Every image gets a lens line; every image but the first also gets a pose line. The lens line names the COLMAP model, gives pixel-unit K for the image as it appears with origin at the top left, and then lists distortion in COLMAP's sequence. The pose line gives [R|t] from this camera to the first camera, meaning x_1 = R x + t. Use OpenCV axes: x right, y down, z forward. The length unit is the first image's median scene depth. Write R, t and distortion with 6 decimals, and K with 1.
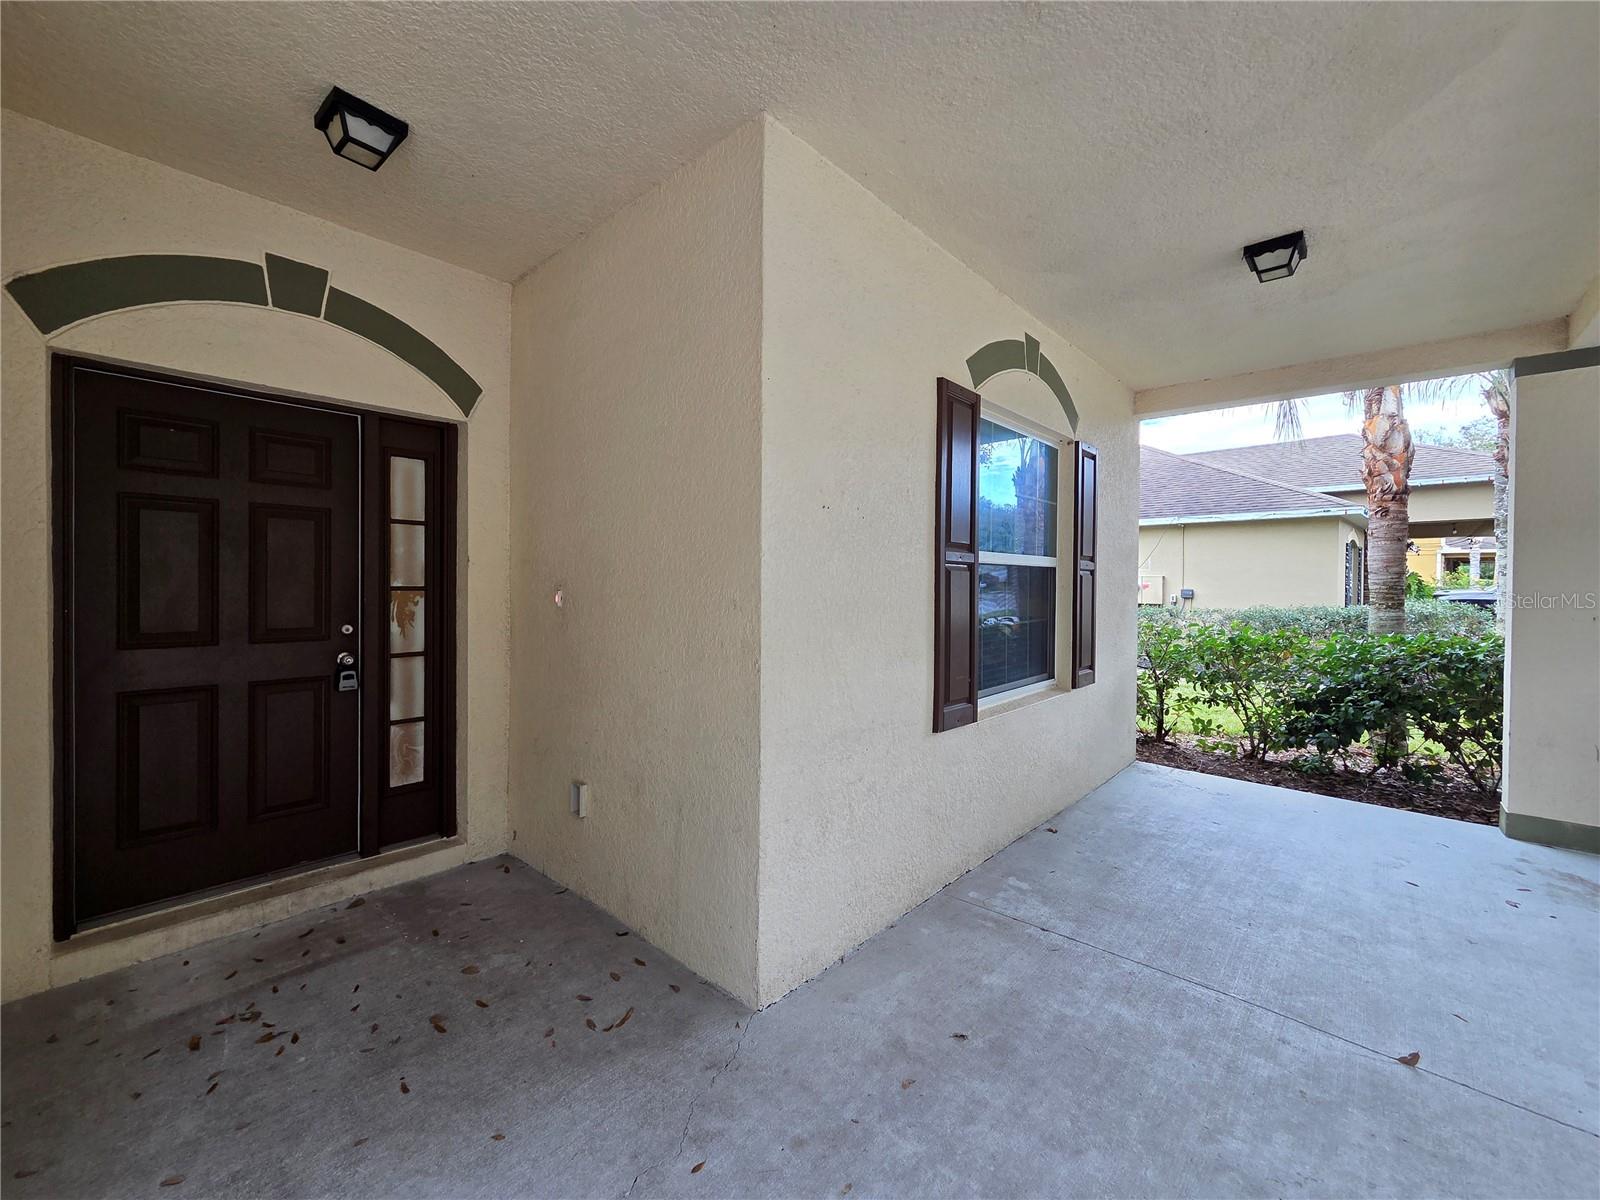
lens RADIAL K [[666.4, 0, 784.5], [0, 666.4, 590.3], [0, 0, 1]] dist [-0.001213, -0.000158]
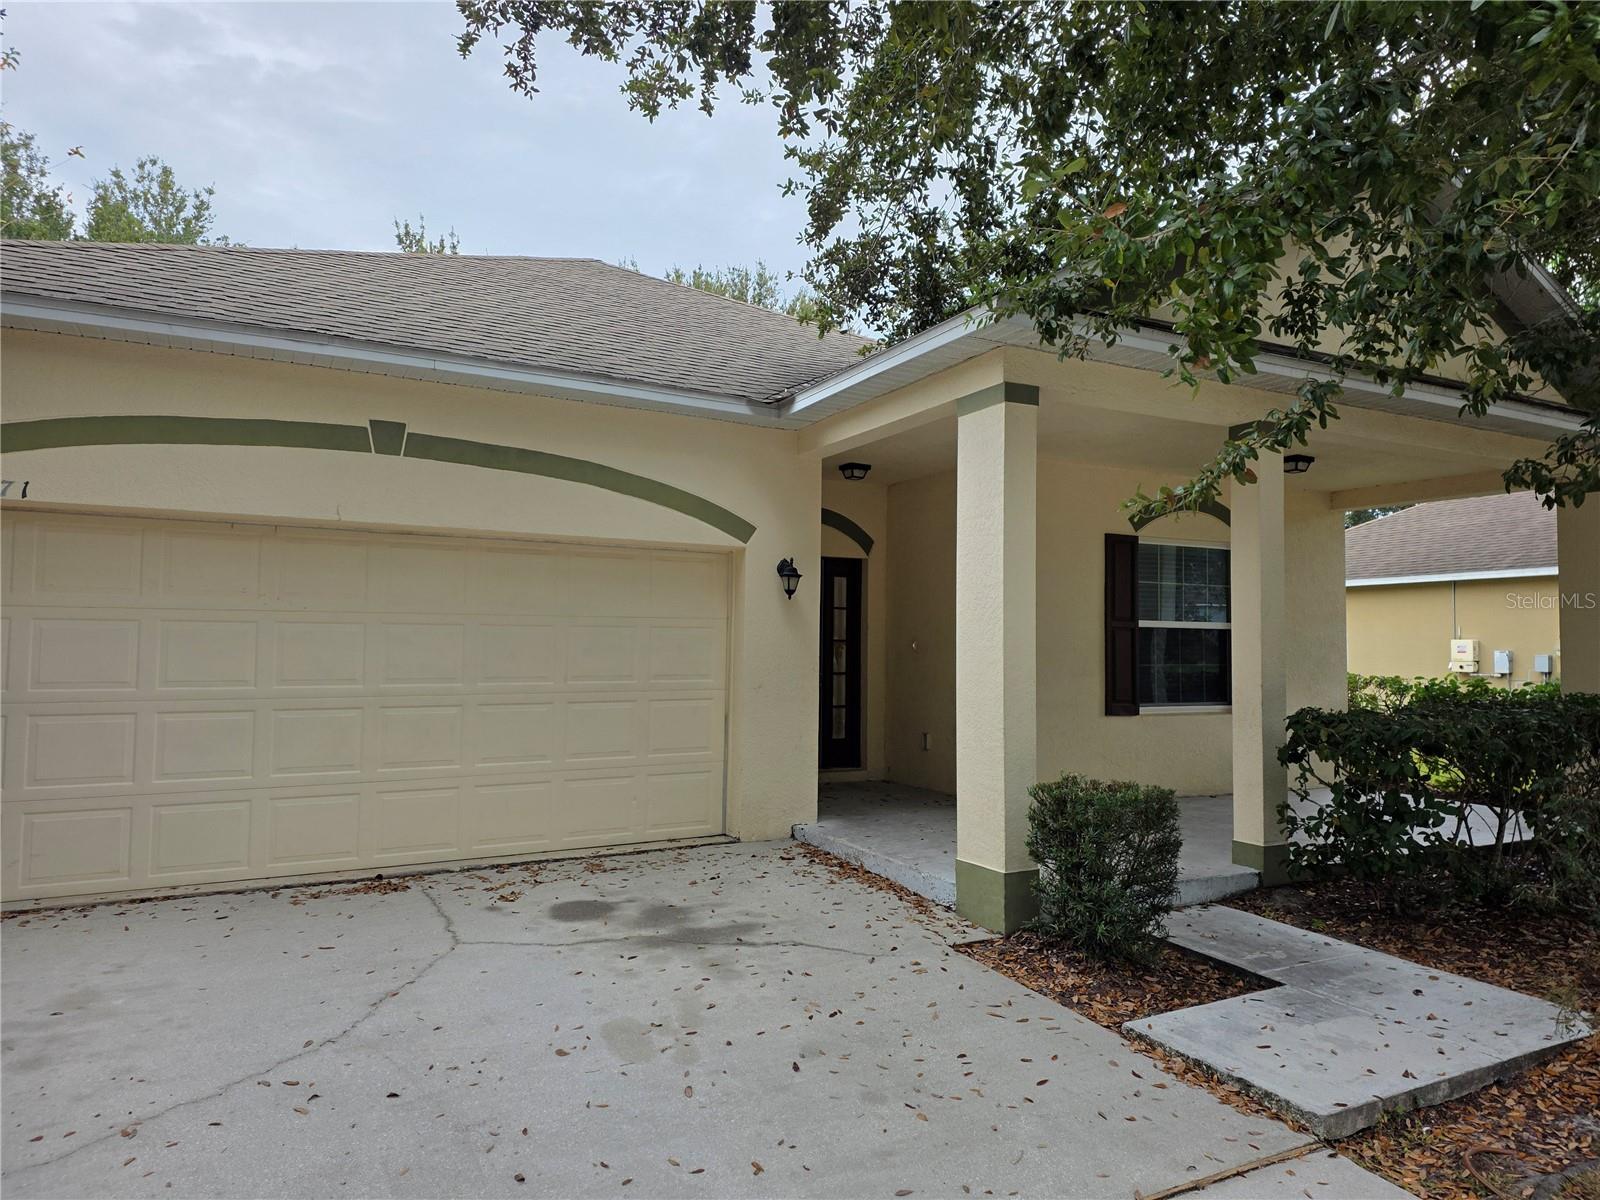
lens RADIAL K [[1062.8, 0, 800.0], [0, 1062.8, 600.0], [0, 0, 1]] dist [0.032178, -0.010000]
pose [[0.946945, -0.010949, -0.321209, 0.358189], [-0.006870, 0.998502, -0.054288, 0.047615], [0.321323, 0.053615, 0.945451, -2.091174]]
